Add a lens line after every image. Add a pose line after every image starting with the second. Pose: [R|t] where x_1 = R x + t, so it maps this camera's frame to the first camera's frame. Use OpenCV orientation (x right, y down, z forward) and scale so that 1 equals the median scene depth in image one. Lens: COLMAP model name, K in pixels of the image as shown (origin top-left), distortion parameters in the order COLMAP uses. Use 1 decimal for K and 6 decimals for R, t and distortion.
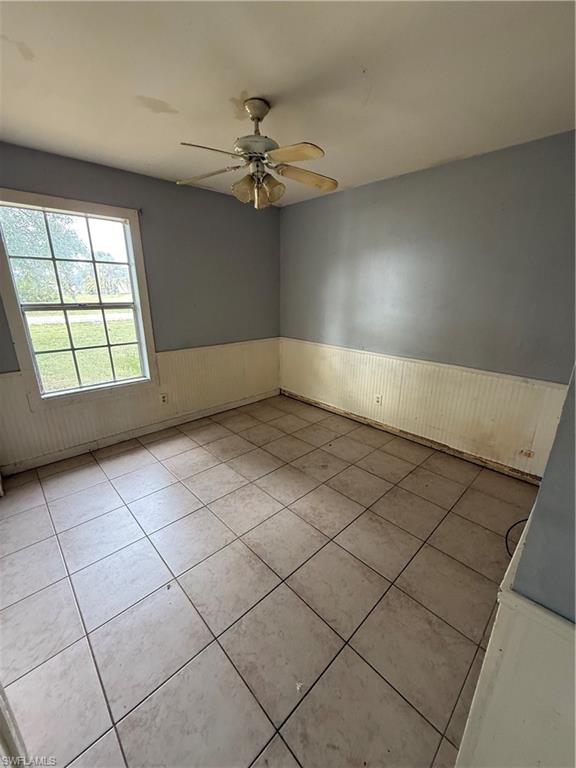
lens RADIAL K [[306.4, 0, 290.4], [0, 306.4, 381.8], [0, 0, 1]] dist [0.000989, -0.000026]
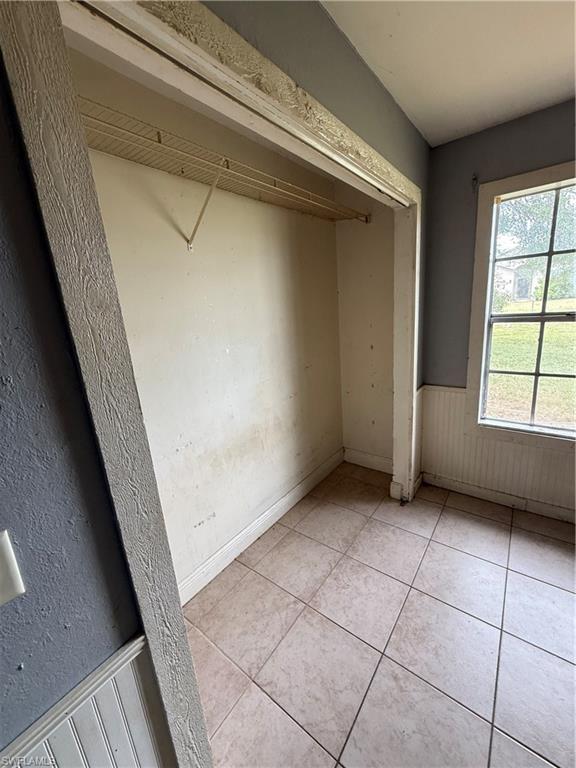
lens RADIAL K [[306.4, 0, 289.9], [0, 306.4, 385.2], [0, 0, 1]] dist [0.000989, -0.000026]
pose [[0.160041, 0.214995, -0.963413, -0.087809], [-0.227443, 0.957763, 0.175952, -0.078080], [0.960550, 0.190961, 0.202181, 0.293068]]
